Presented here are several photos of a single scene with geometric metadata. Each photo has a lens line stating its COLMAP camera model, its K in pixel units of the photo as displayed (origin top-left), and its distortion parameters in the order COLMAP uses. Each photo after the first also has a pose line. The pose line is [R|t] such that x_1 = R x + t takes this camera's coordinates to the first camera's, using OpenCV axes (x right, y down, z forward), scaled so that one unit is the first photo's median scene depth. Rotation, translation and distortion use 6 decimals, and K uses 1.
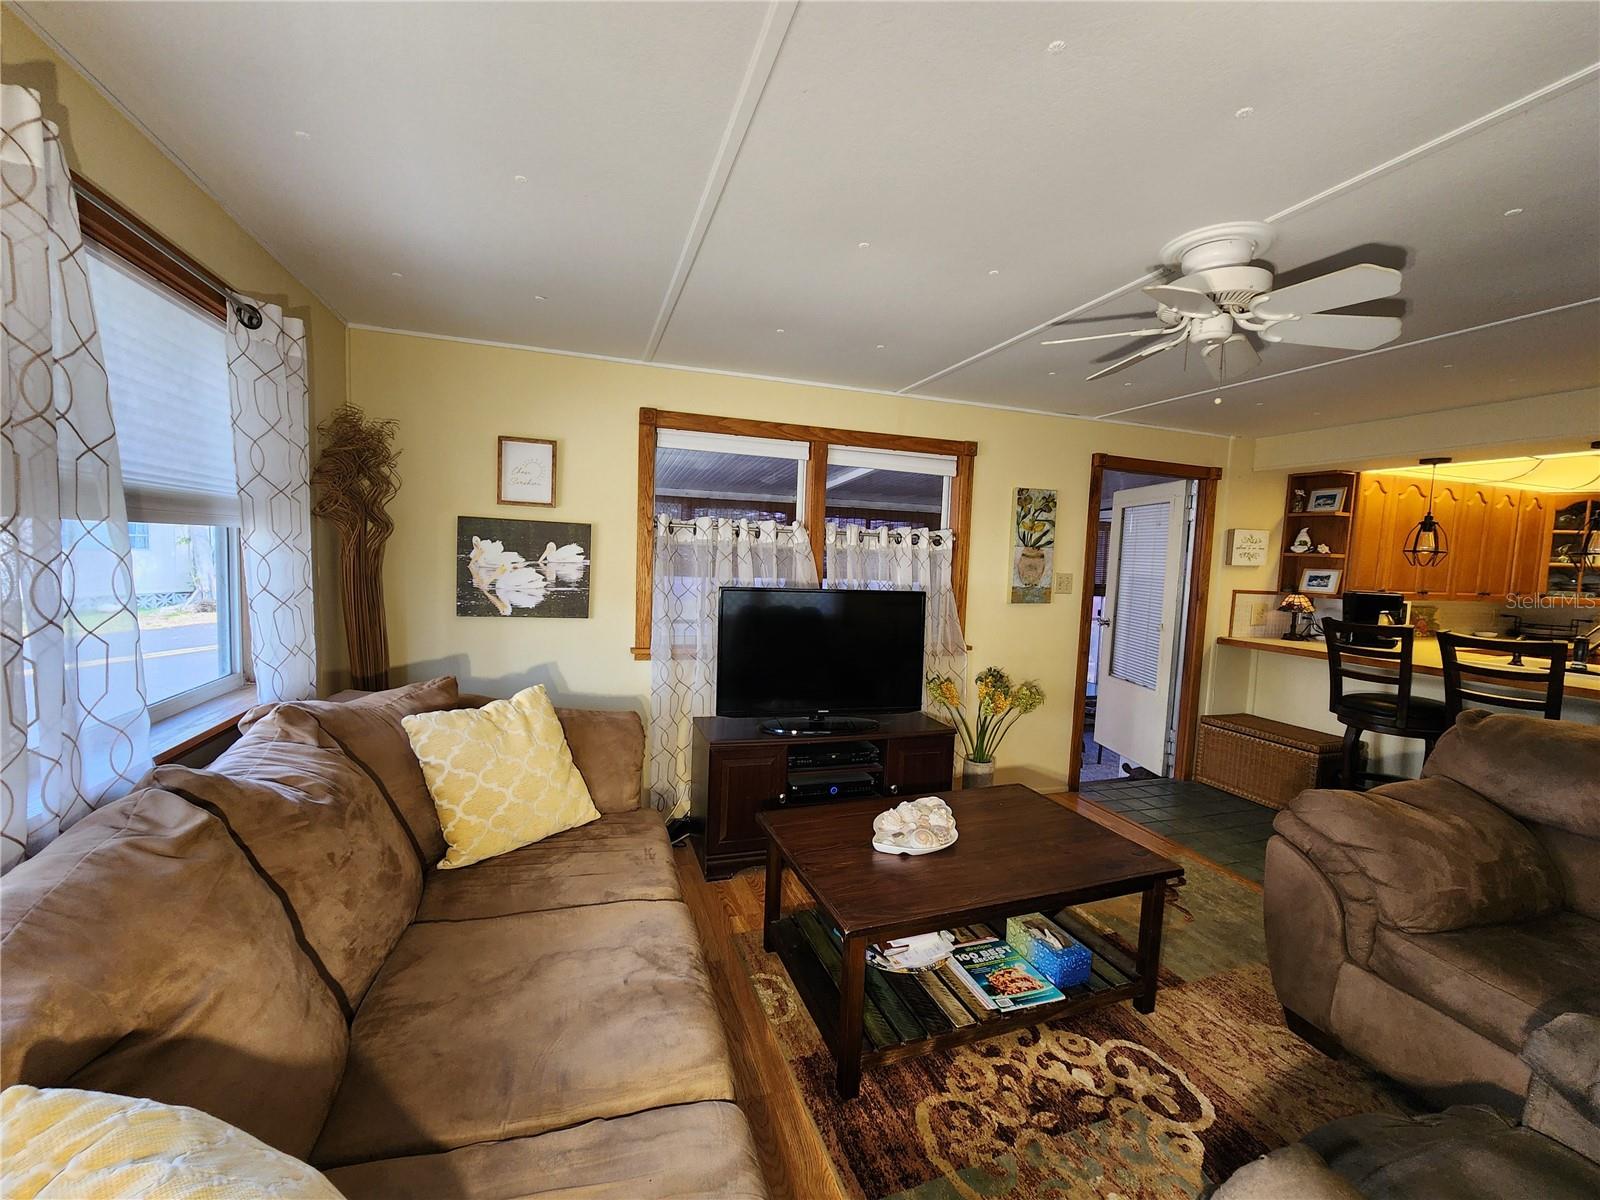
lens RADIAL K [[658.0, 0, 805.9], [0, 658.0, 602.9], [0, 0, 1]] dist [-0.000117, 0.000333]
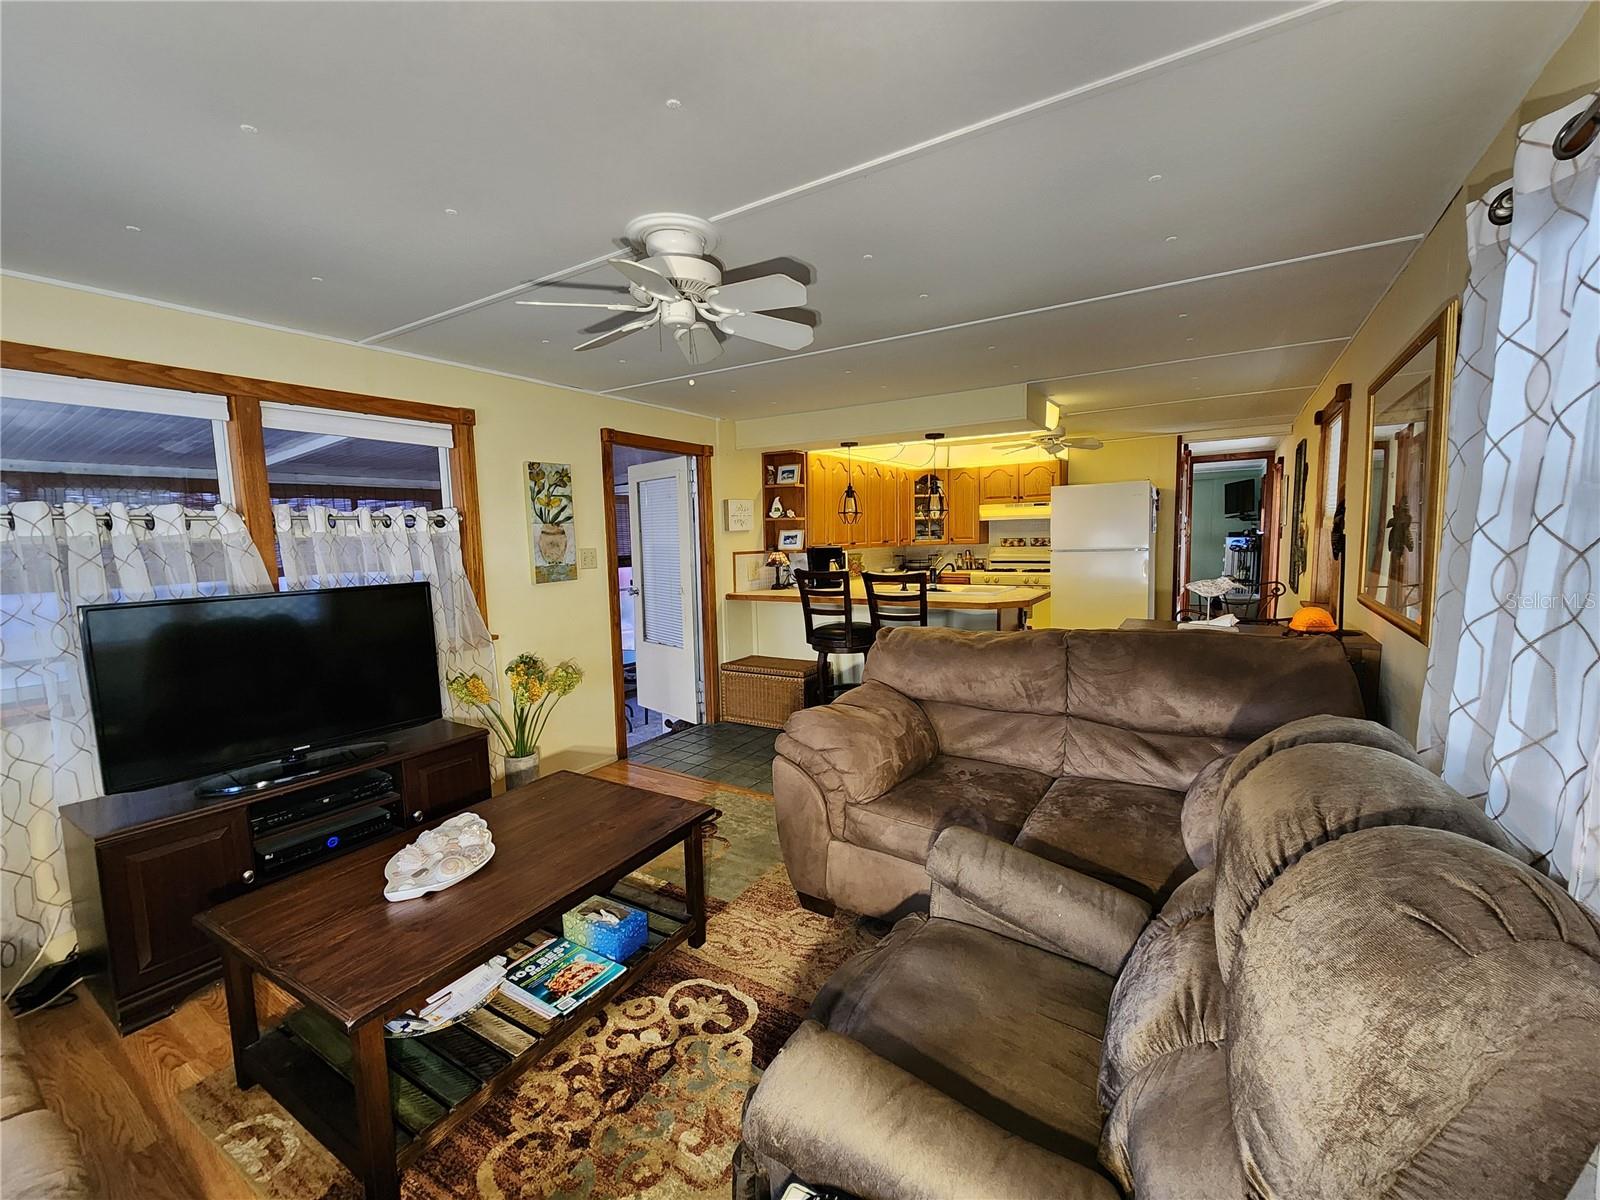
lens RADIAL K [[662.1, 0, 804.1], [0, 662.1, 596.0], [0, 0, 1]] dist [0.000494, -0.000101]
pose [[0.777046, -0.115732, 0.618713, 0.025693], [0.099855, 0.993169, 0.060366, -0.001355], [-0.621473, 0.014875, 0.783294, 0.015518]]
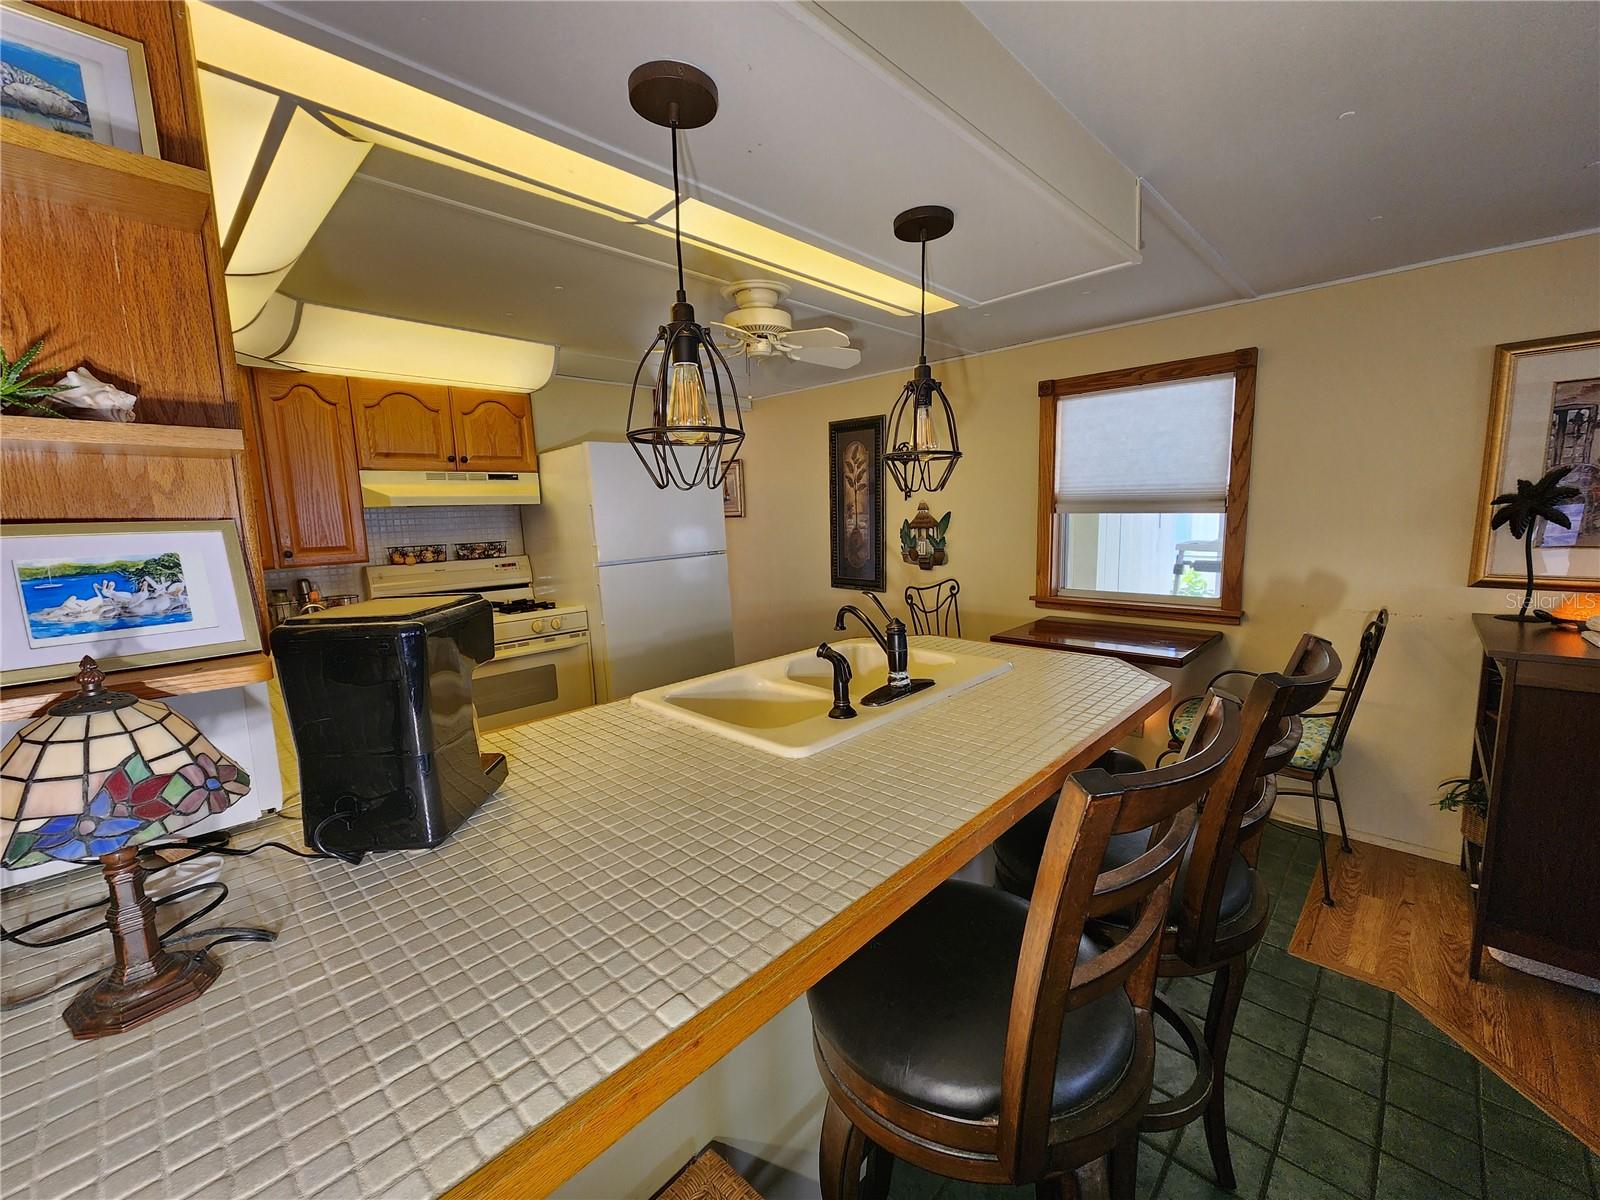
lens RADIAL K [[658.0, 0, 805.9], [0, 658.0, 602.9], [0, 0, 1]] dist [-0.000117, 0.000333]
pose [[-0.459658, -0.150131, 0.875315, 0.829601], [0.077200, 0.975122, 0.207790, -0.081627], [-0.884734, 0.163087, -0.436633, 1.395763]]
